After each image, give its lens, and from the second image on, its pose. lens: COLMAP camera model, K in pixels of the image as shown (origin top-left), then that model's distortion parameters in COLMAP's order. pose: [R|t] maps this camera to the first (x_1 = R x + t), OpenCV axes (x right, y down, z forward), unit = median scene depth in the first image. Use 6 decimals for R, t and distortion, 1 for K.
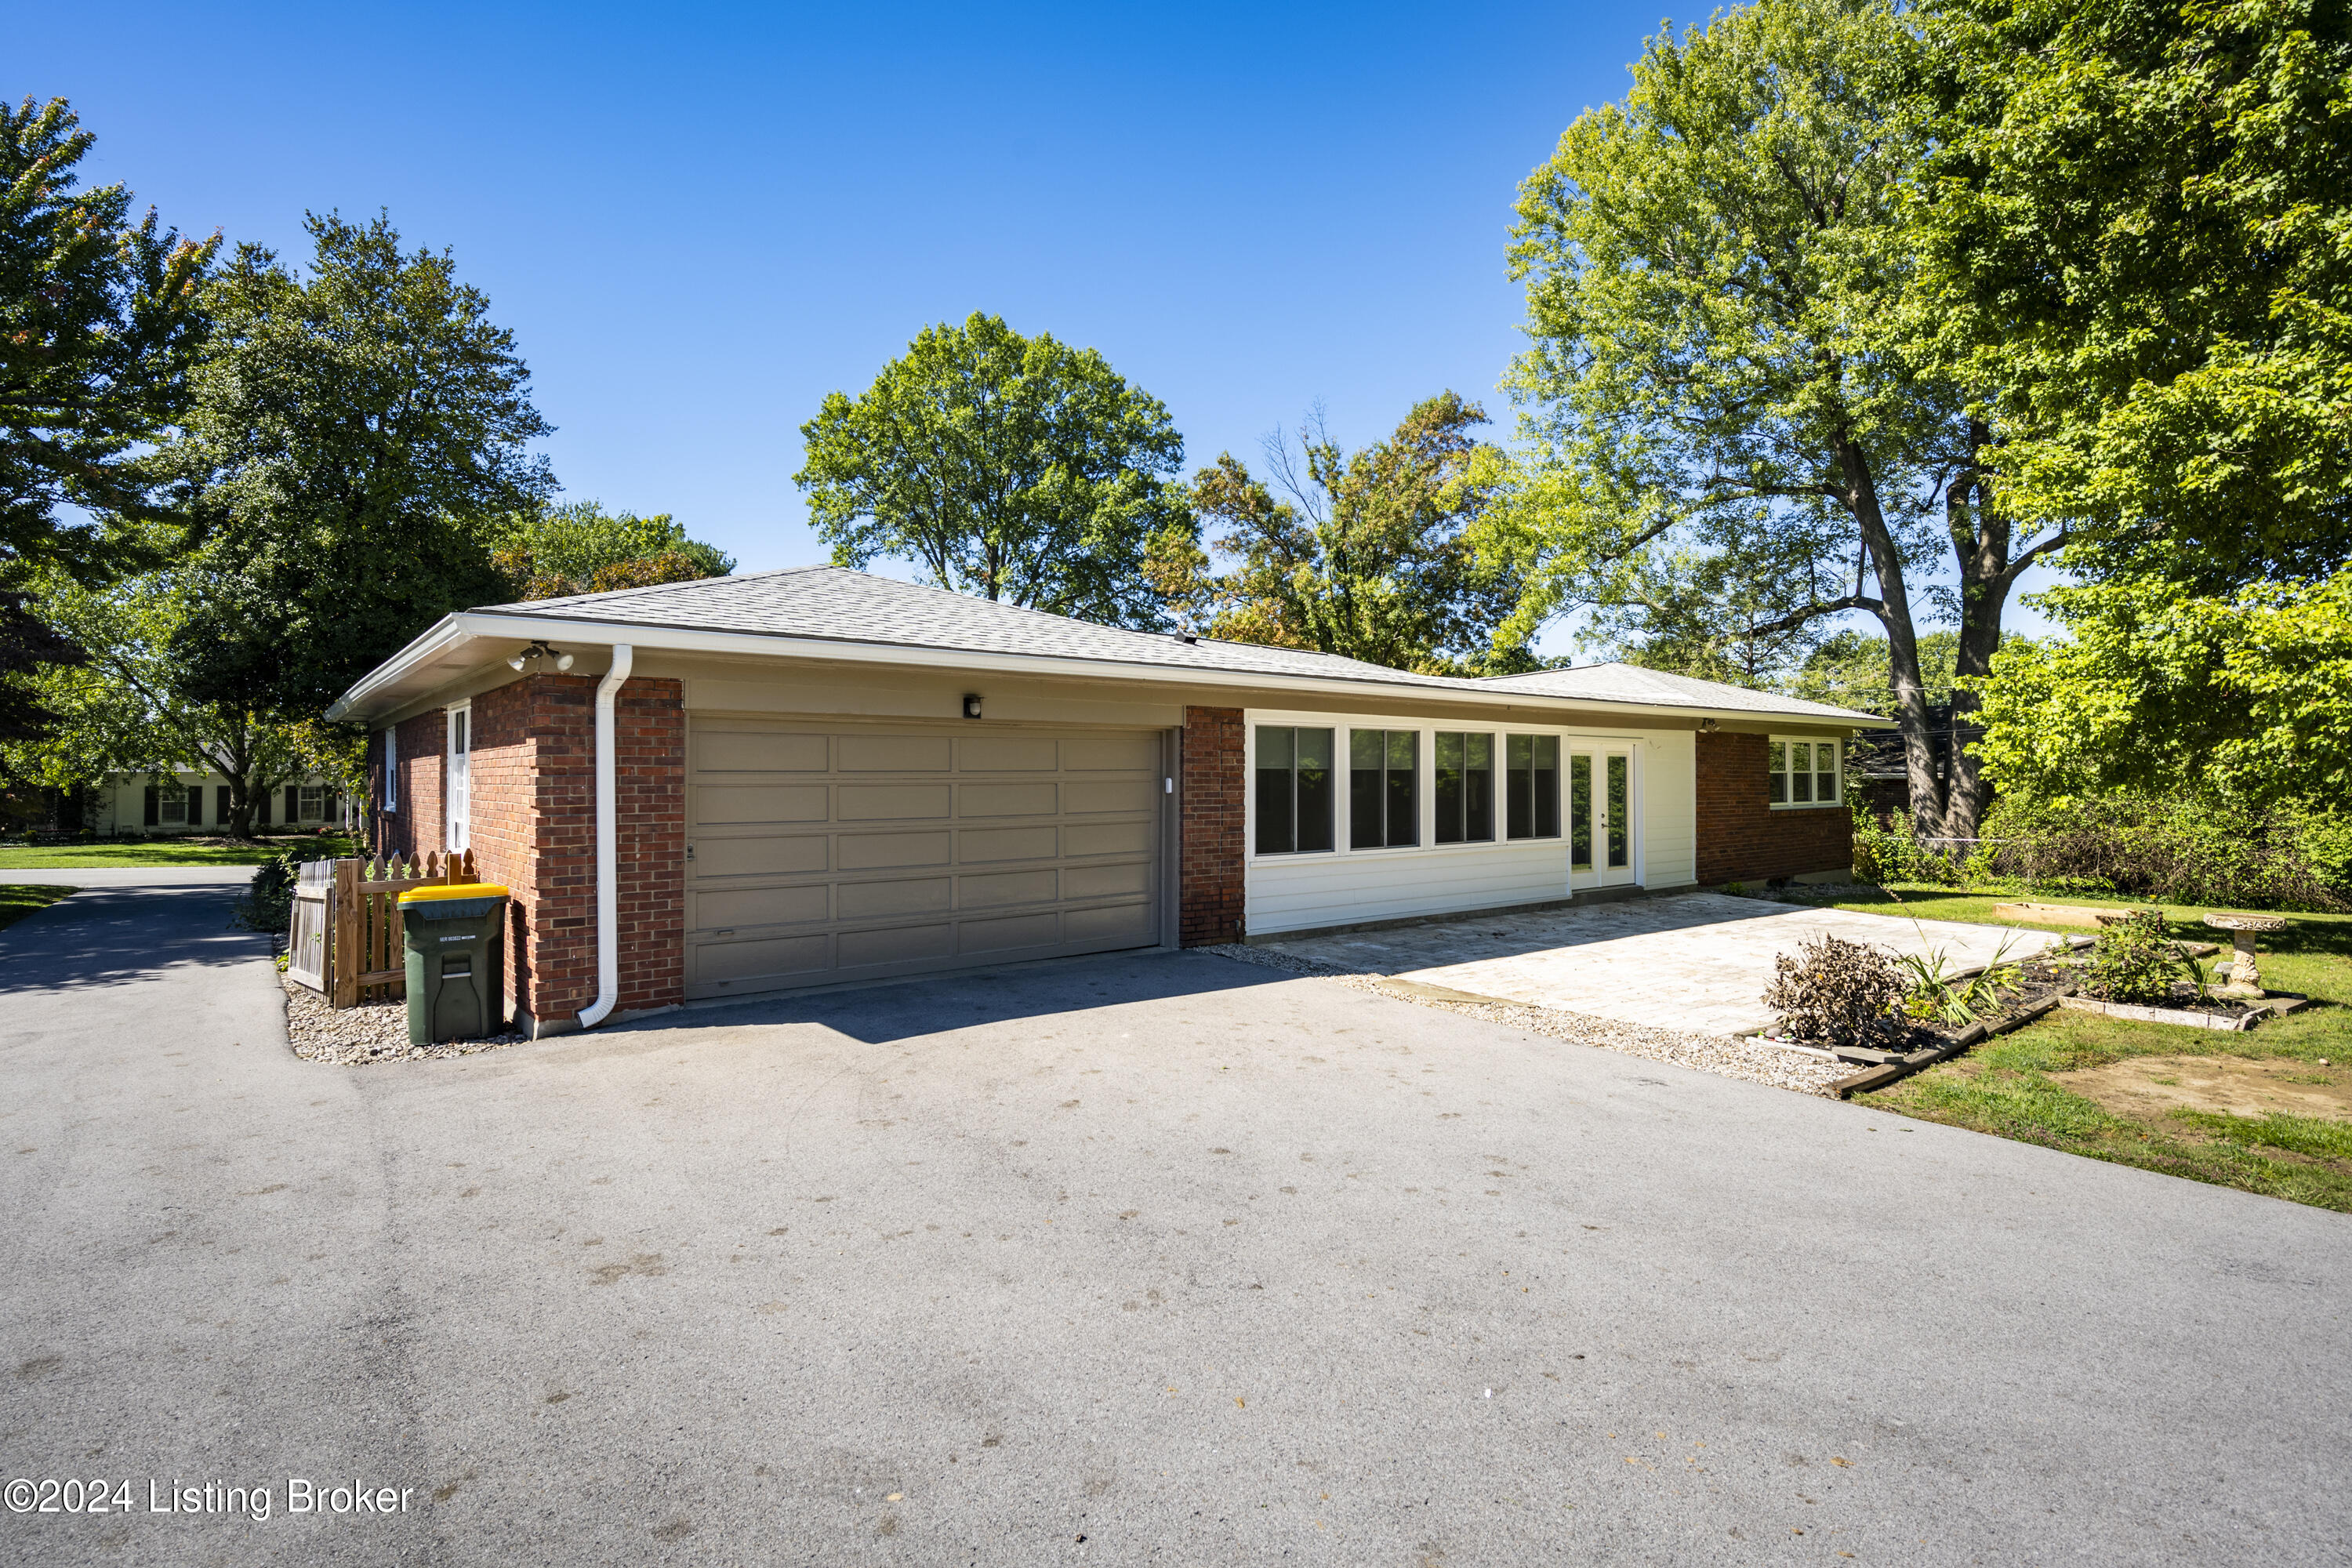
lens RADIAL K [[1152.0, 0, 1169.9], [0, 1152.0, 773.3], [0, 0, 1]] dist [0.003755, -0.000176]
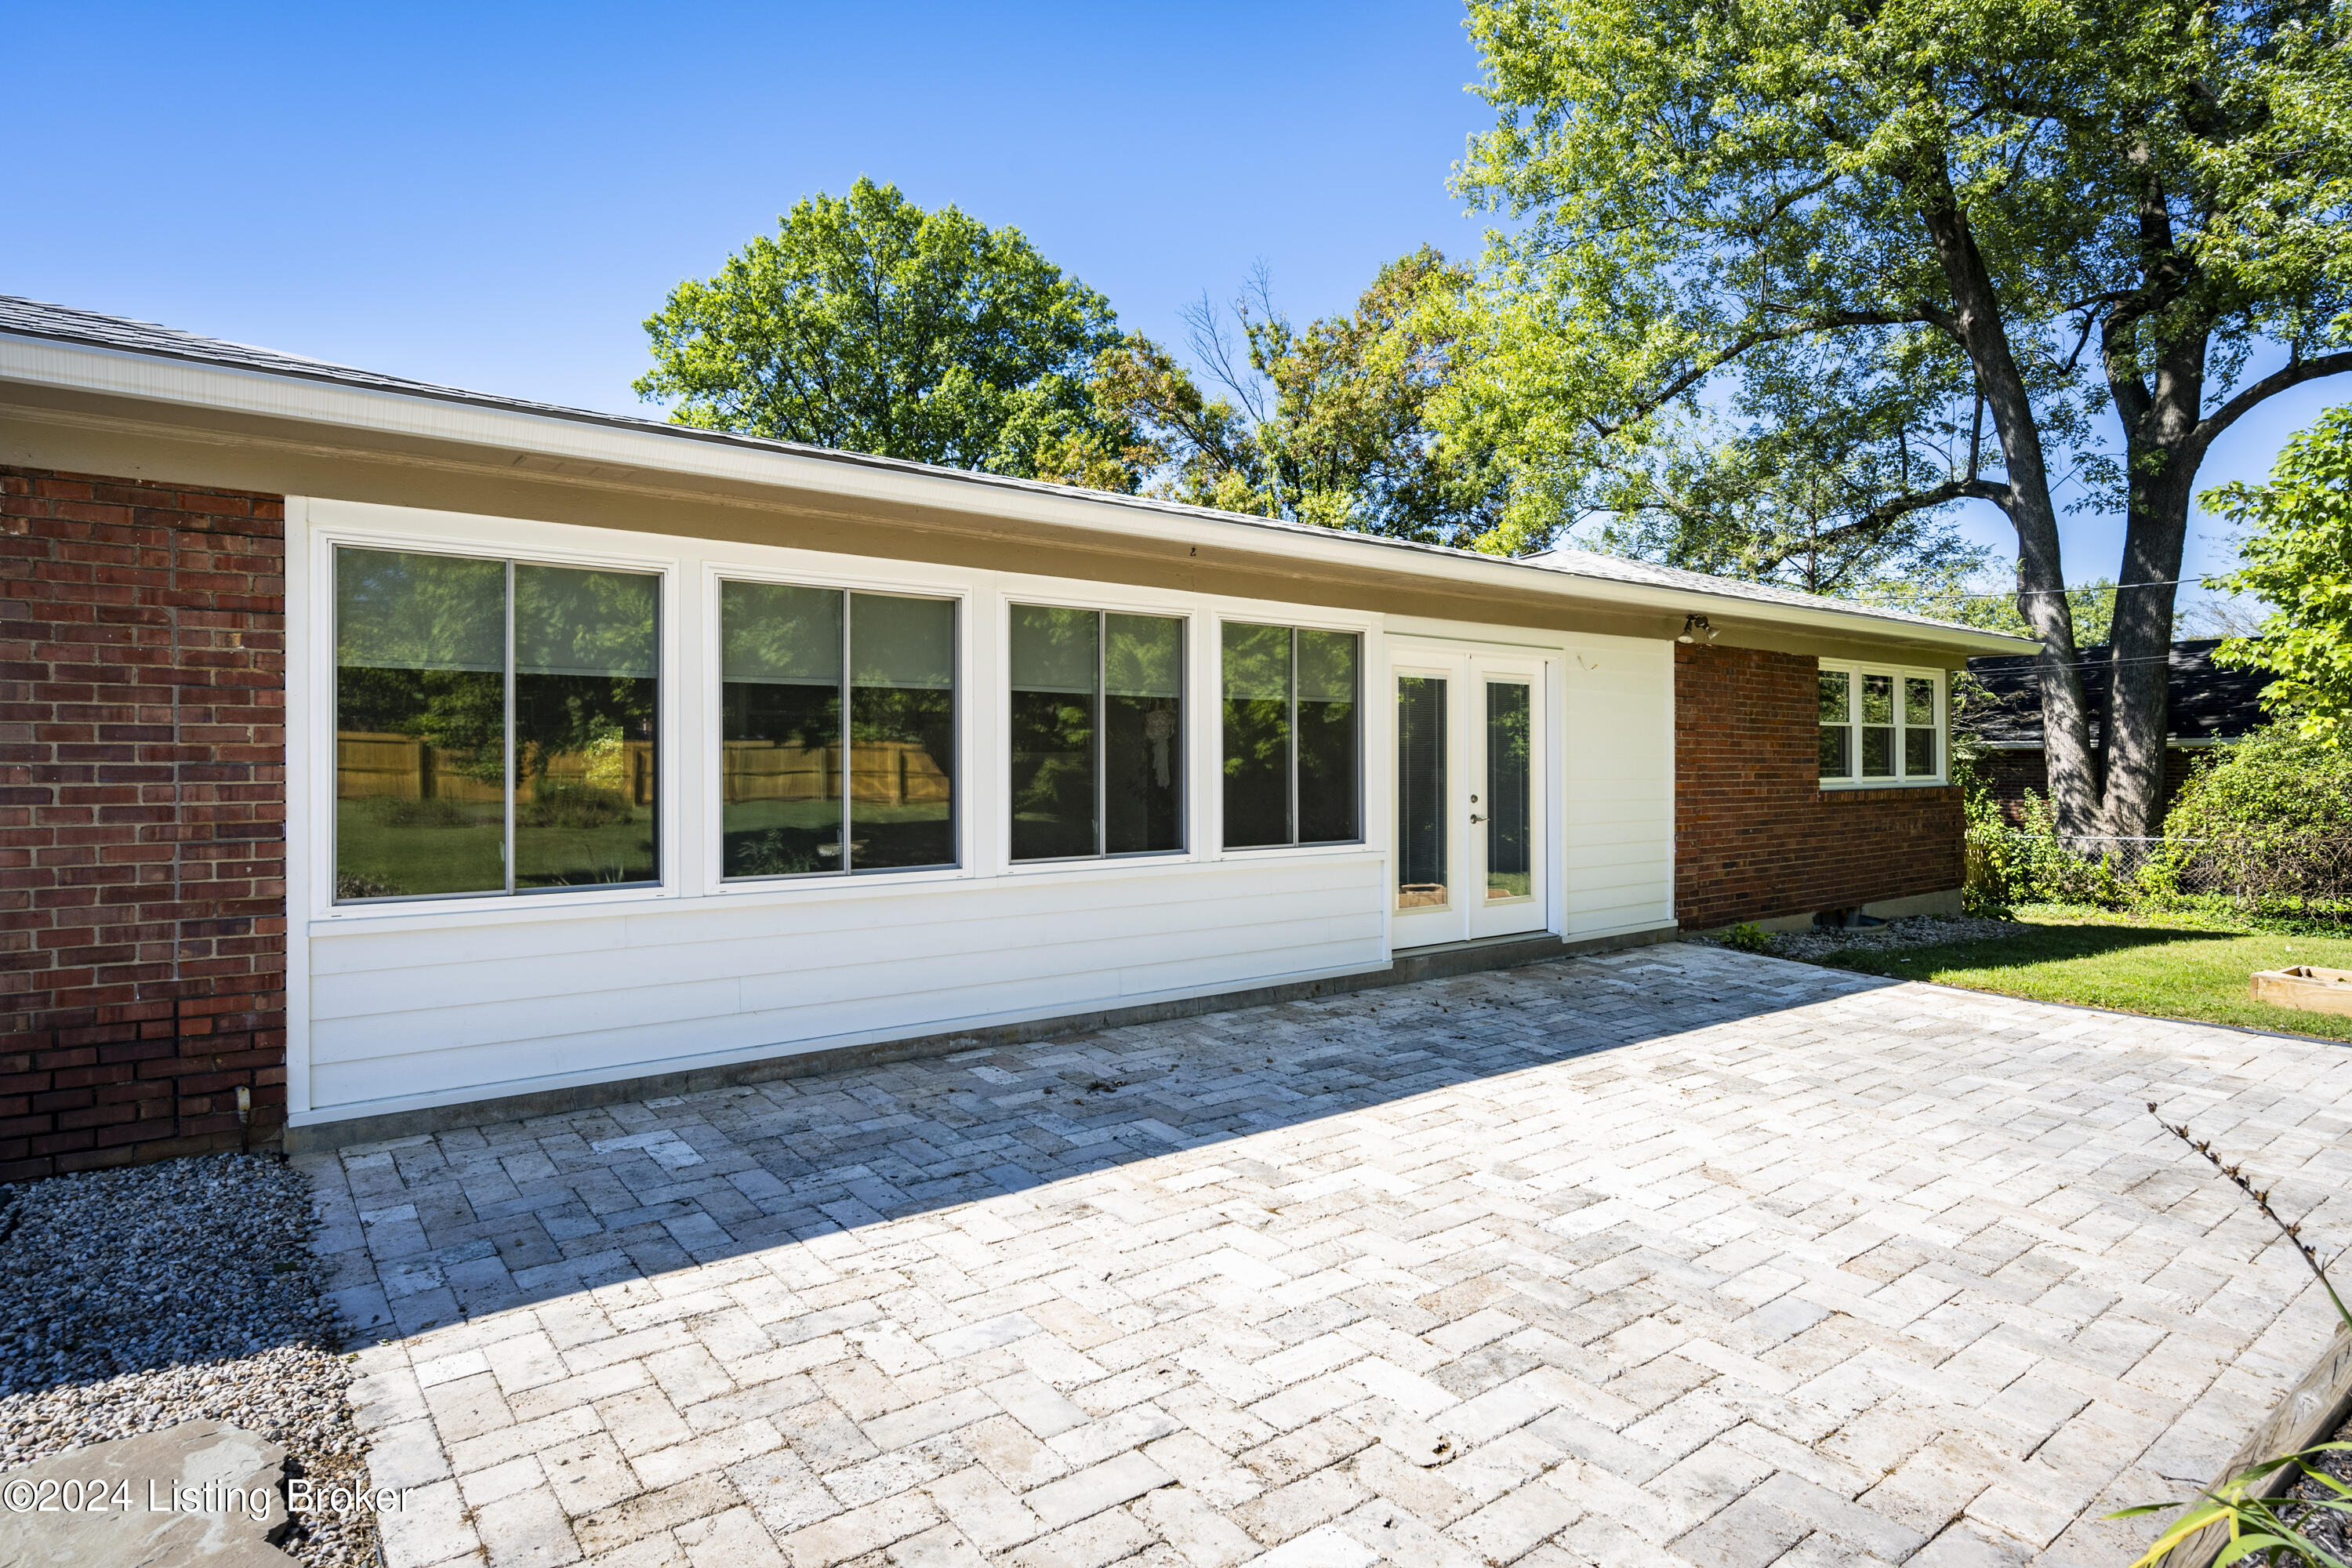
lens RADIAL K [[1281.7, 0, 1181.6], [0, 1281.7, 769.9], [0, 0, 1]] dist [0.003119, 0.001037]
pose [[0.999963, -0.001514, -0.008426, 0.147828], [0.001584, 0.999965, 0.008271, 0.011244], [0.008413, -0.008284, 0.999930, 0.255963]]
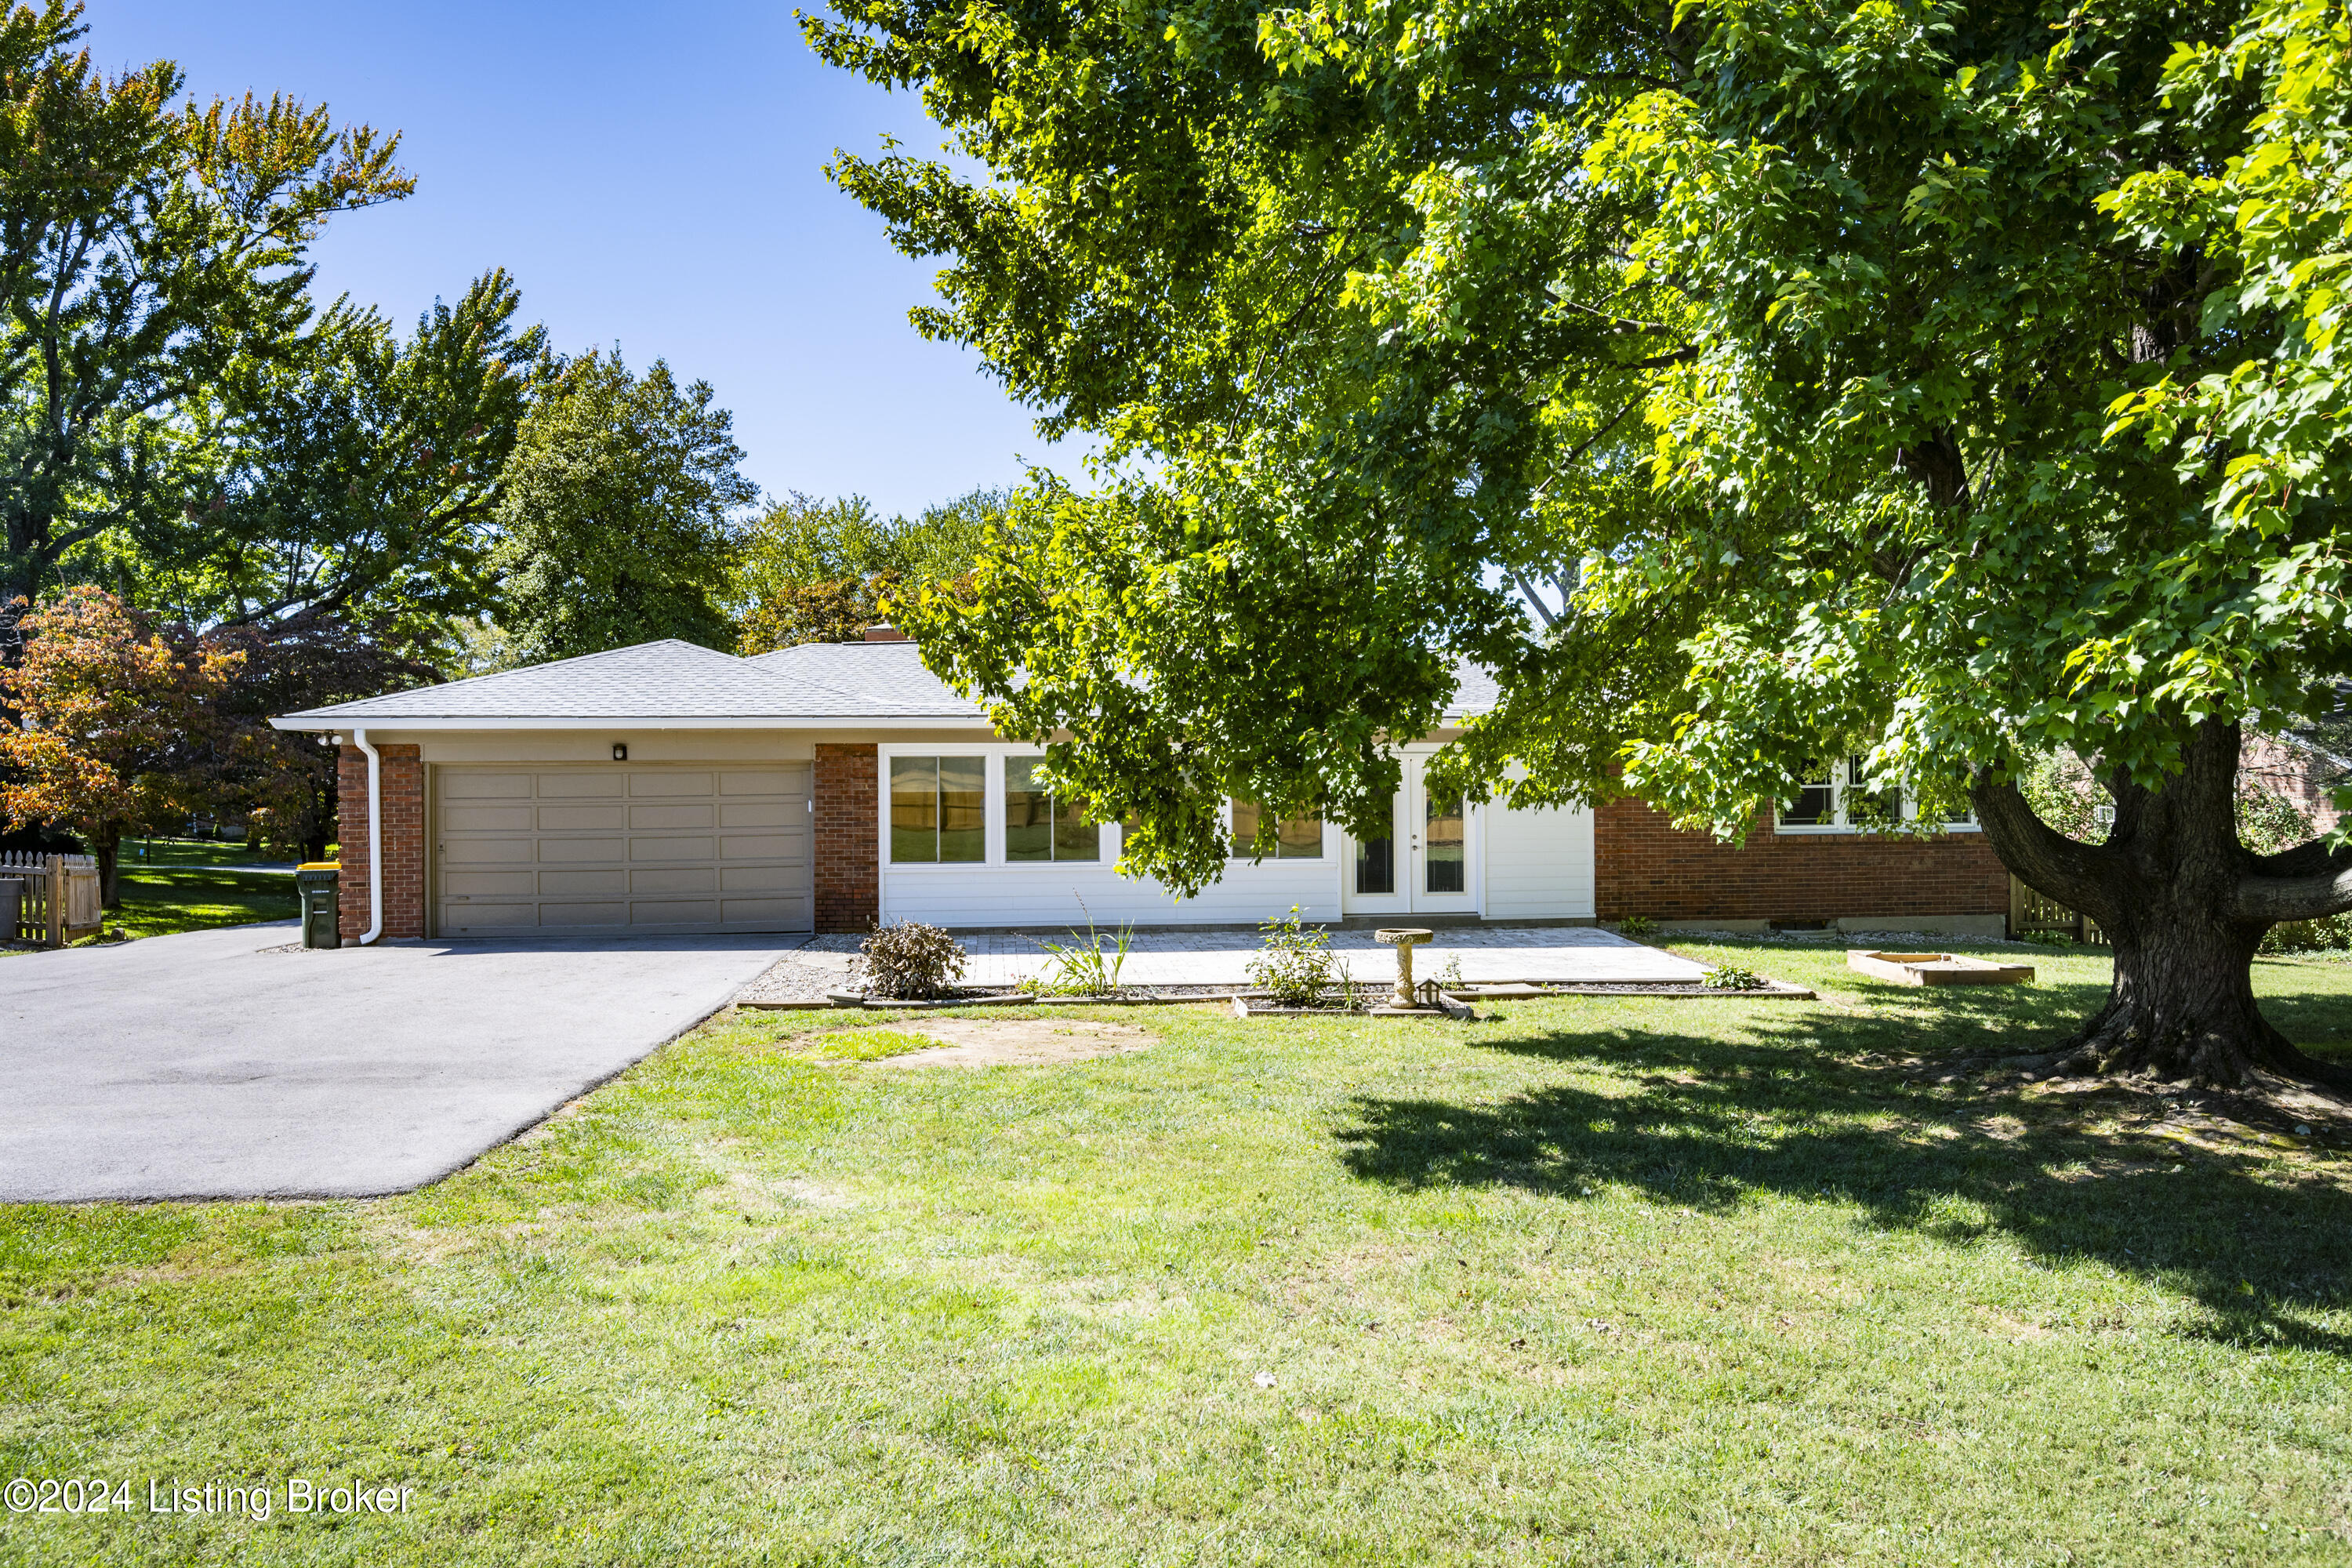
lens RADIAL K [[1634.5, 0, 1175.3], [0, 1634.5, 787.5], [0, 0, 1]] dist [0.003046, -0.000011]
pose [[0.842648, 0.002828, -0.538457, 0.540647], [0.006522, 0.999859, 0.015458, -0.014588], [0.538425, -0.016538, 0.842511, -0.126857]]
